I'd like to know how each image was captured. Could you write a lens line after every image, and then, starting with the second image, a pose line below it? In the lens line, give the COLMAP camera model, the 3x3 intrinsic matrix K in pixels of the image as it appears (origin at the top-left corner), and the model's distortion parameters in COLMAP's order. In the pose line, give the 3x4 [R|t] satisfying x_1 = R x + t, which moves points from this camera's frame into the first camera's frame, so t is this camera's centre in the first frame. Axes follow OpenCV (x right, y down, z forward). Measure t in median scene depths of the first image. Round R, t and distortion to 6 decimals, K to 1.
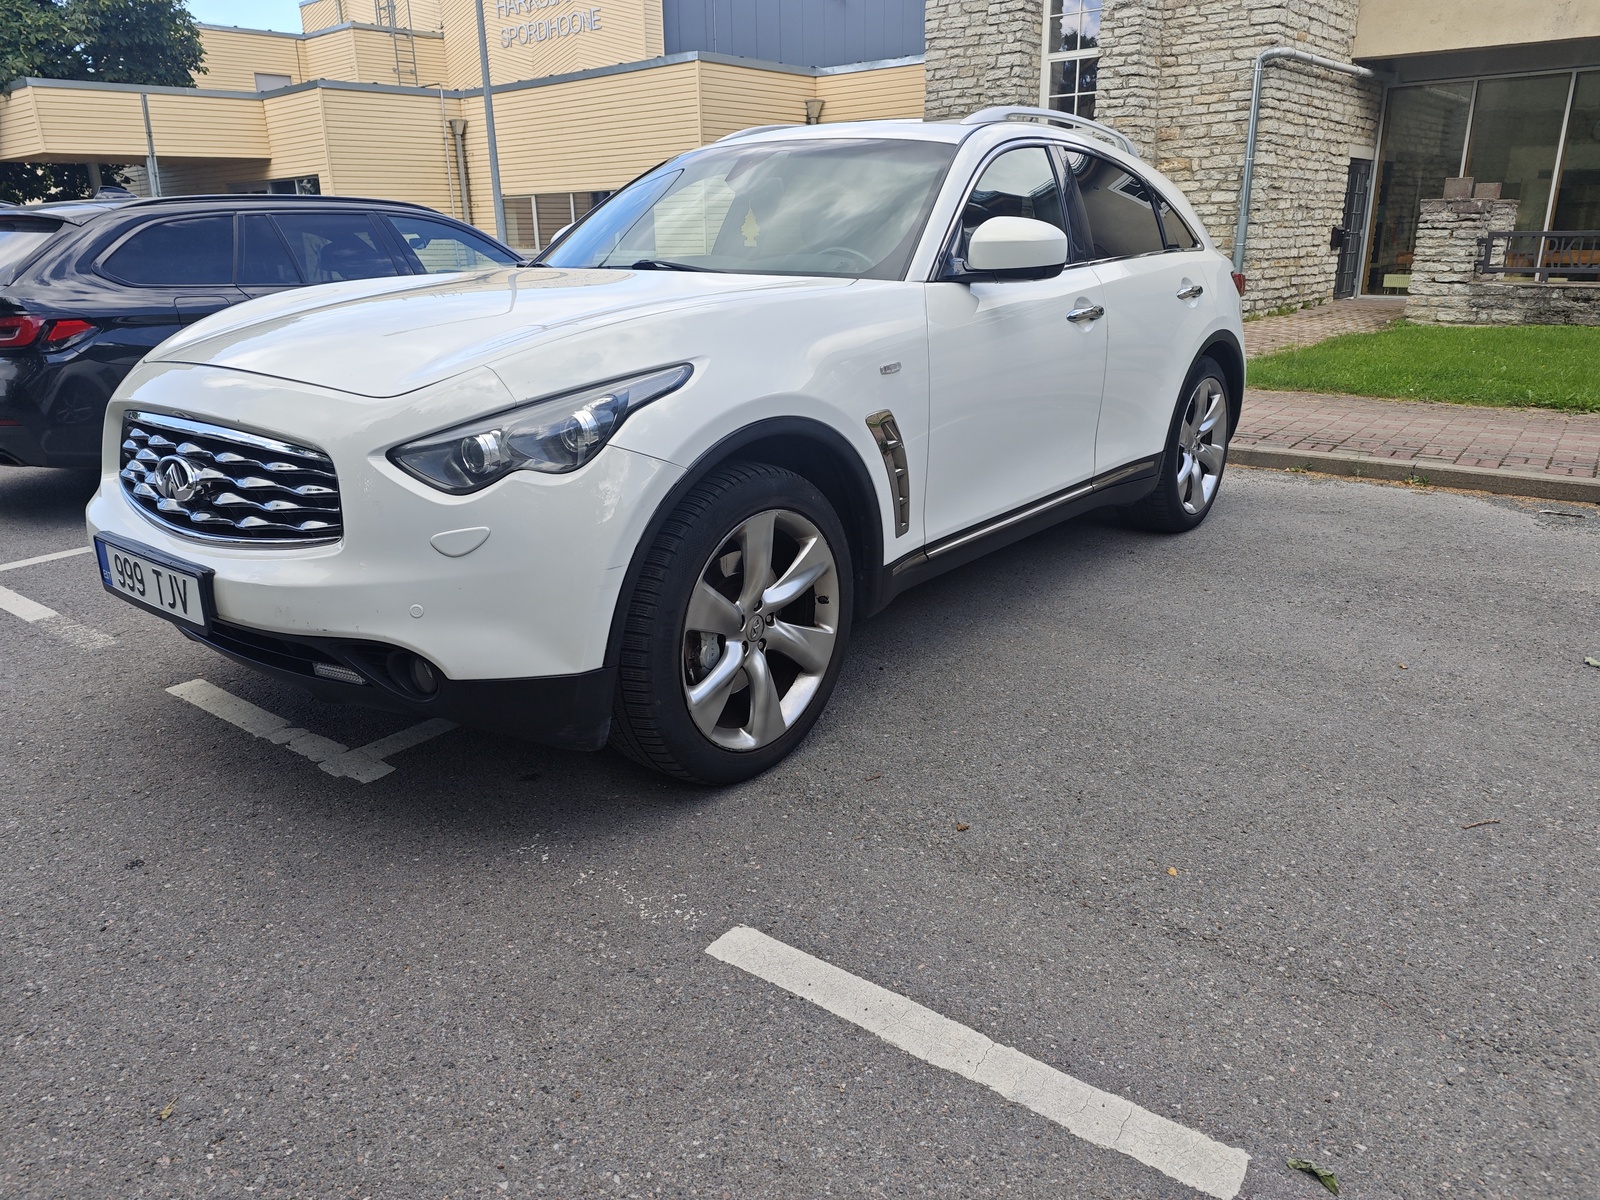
lens RADIAL K [[1077.1, 0, 800.0], [0, 1077.1, 600.0], [0, 0, 1]] dist [0.043164, -0.056077]
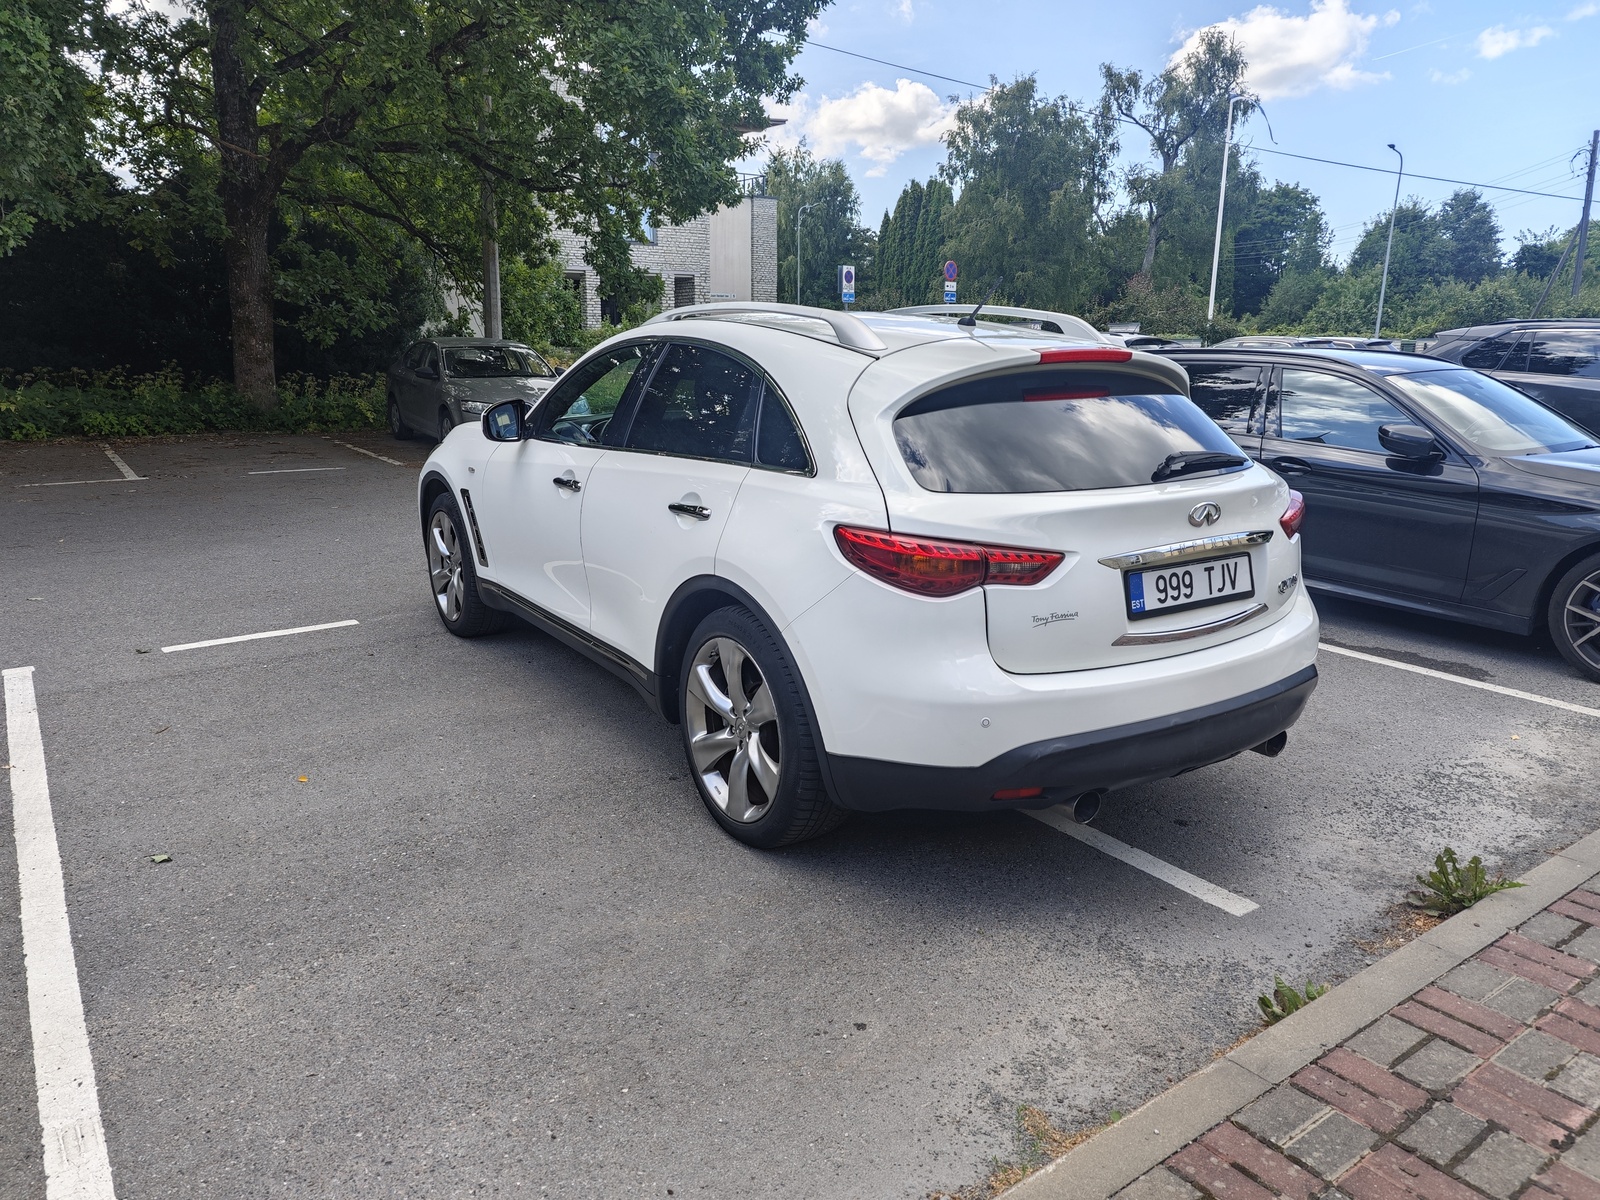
lens RADIAL K [[1069.6, 0, 799.0], [0, 1069.6, 590.0], [0, 0, 1]] dist [0.025008, 0.002000]
pose [[-0.285598, 0.219440, -0.932888, 1.302579], [-0.315037, 0.897835, 0.307641, -0.595339], [0.905088, 0.381756, -0.187289, 1.471471]]
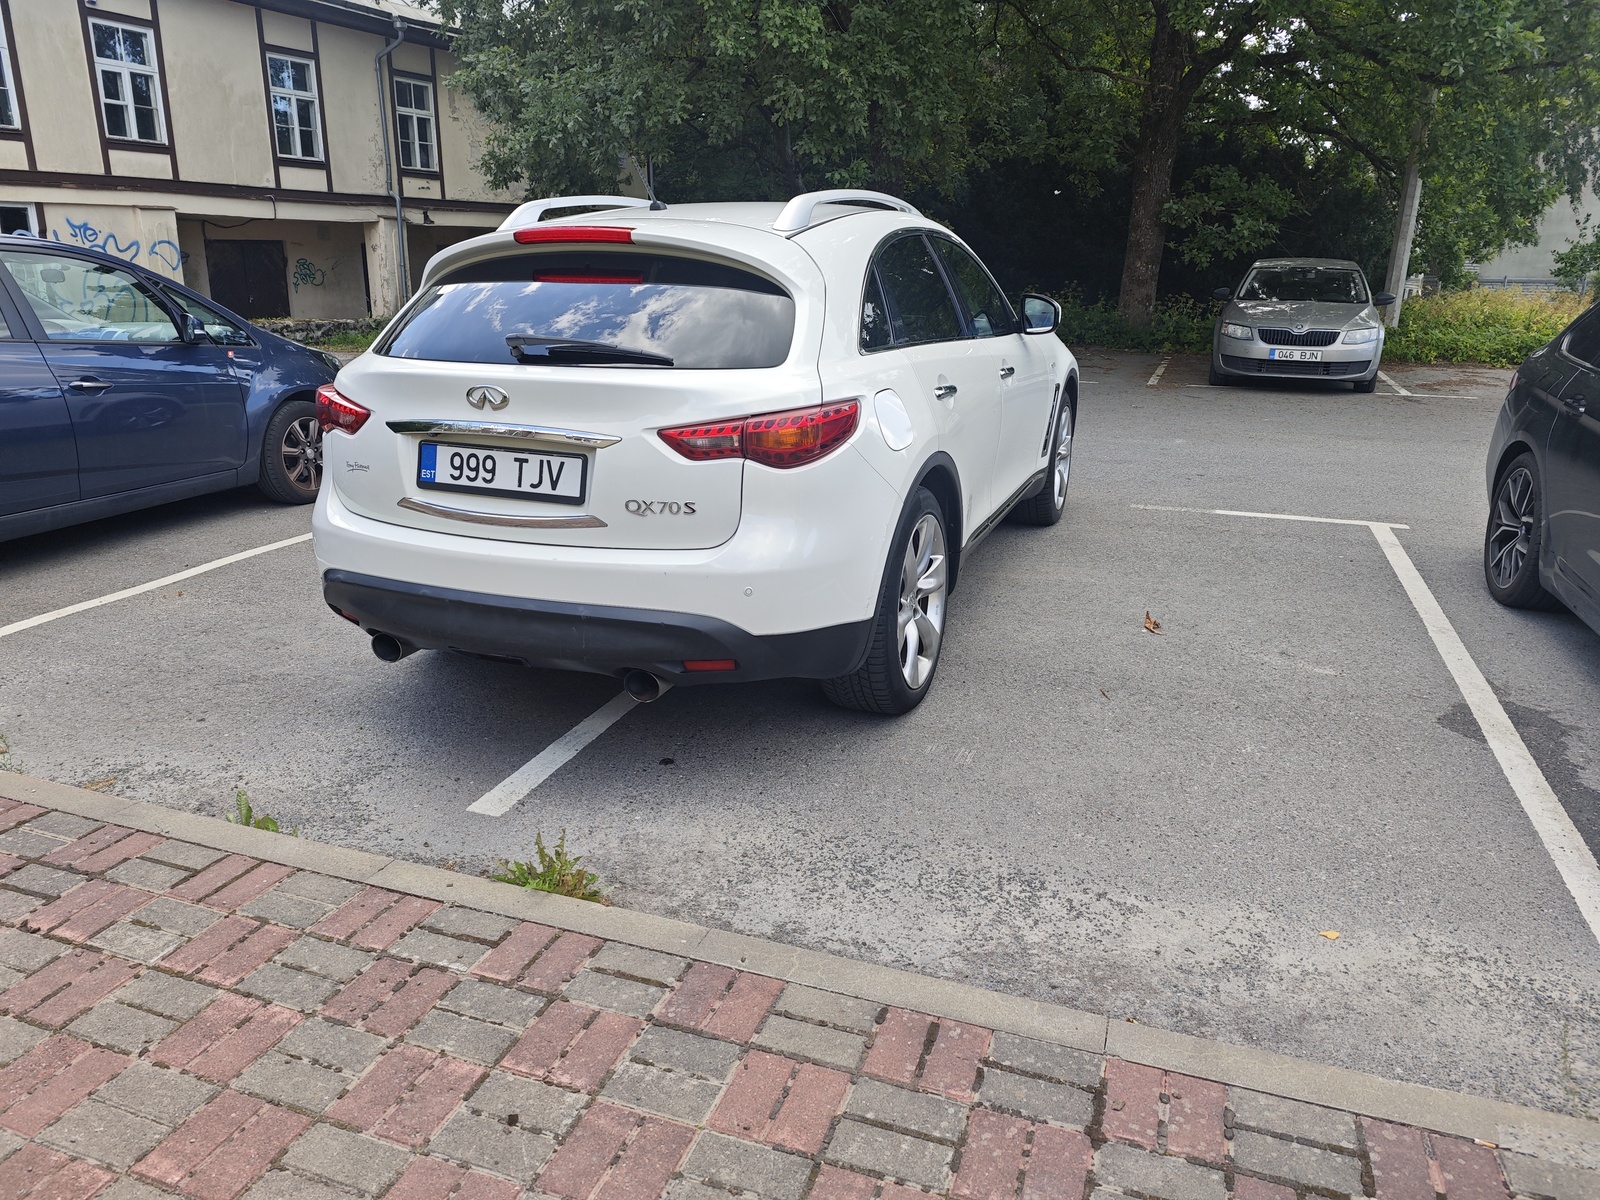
lens RADIAL K [[1074.9, 0, 800.0], [0, 1074.9, 600.0], [0, 0, 1]] dist [0.030560, -0.055728]
pose [[-0.946198, 0.090783, -0.310594, 0.485560], [-0.111890, 0.808845, 0.577279, -0.853276], [0.303629, 0.580972, -0.755169, 2.324777]]
